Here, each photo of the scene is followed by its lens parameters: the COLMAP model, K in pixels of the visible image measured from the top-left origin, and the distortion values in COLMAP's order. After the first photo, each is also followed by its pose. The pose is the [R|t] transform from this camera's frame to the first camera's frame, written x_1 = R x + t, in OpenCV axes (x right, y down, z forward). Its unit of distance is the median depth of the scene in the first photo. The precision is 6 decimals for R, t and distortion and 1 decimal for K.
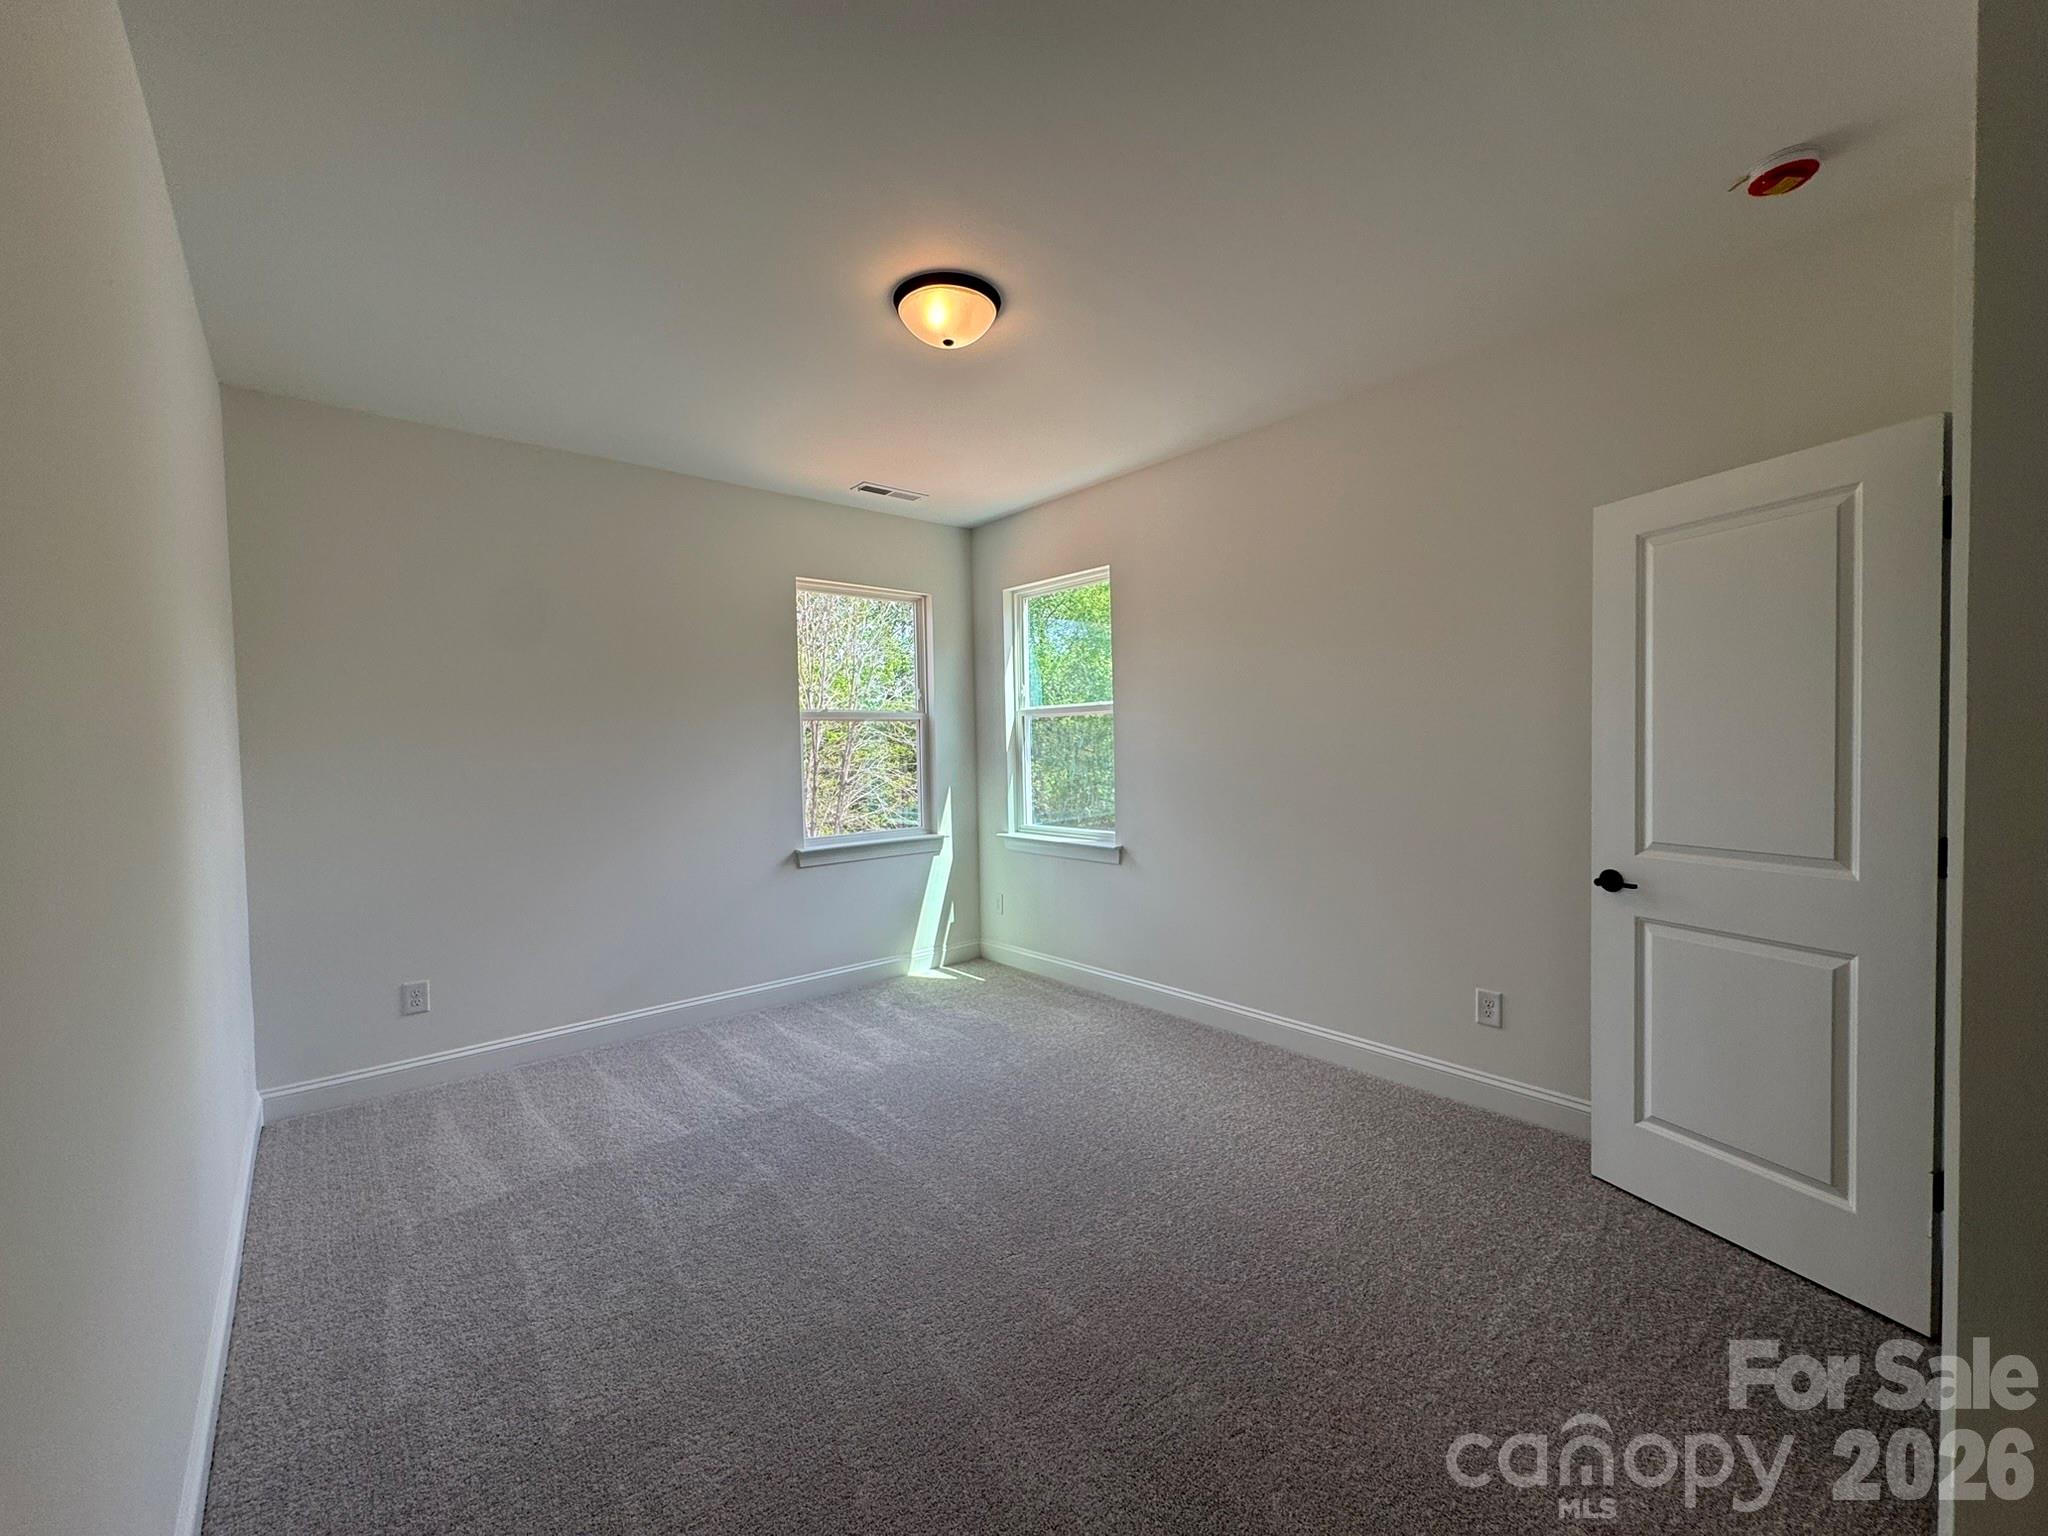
lens RADIAL K [[824.2, 0, 1026.3], [0, 824.2, 766.6], [0, 0, 1]] dist [-0.000614, 0.000654]
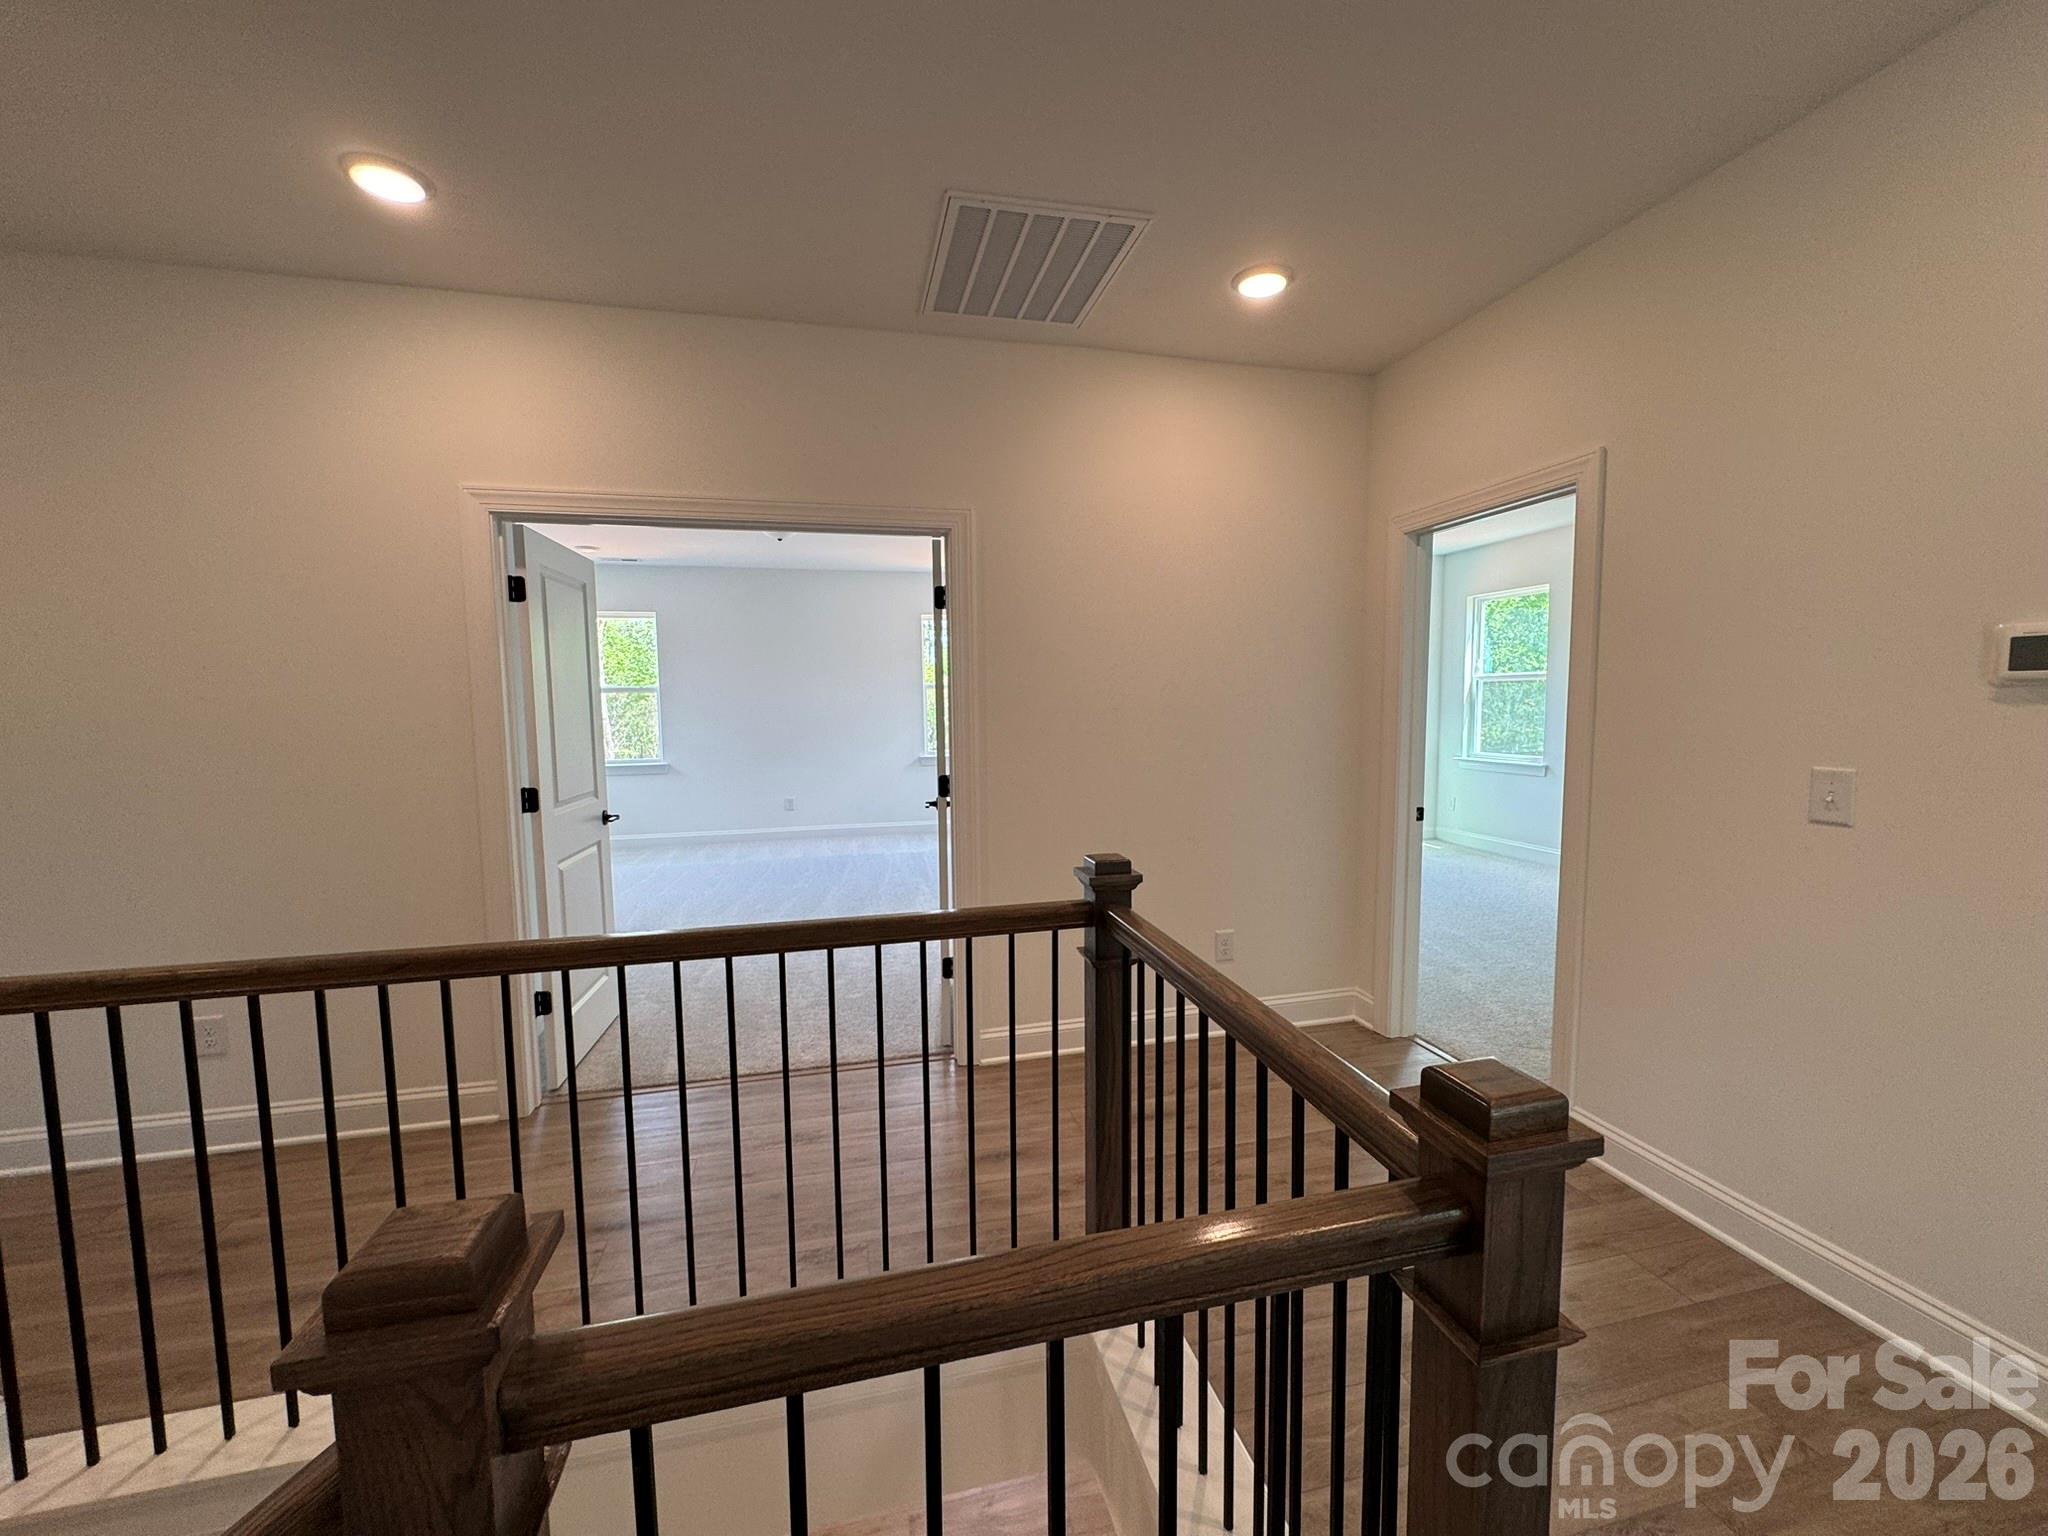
lens RADIAL K [[824.2, 0, 1028.6], [0, 824.2, 765.9], [0, 0, 1]] dist [-0.000614, 0.000654]
pose [[0.891976, 0.046788, -0.449654, -0.052688], [-0.020023, 0.997743, 0.064099, 0.015004], [0.451638, -0.048172, 0.890900, -0.748815]]
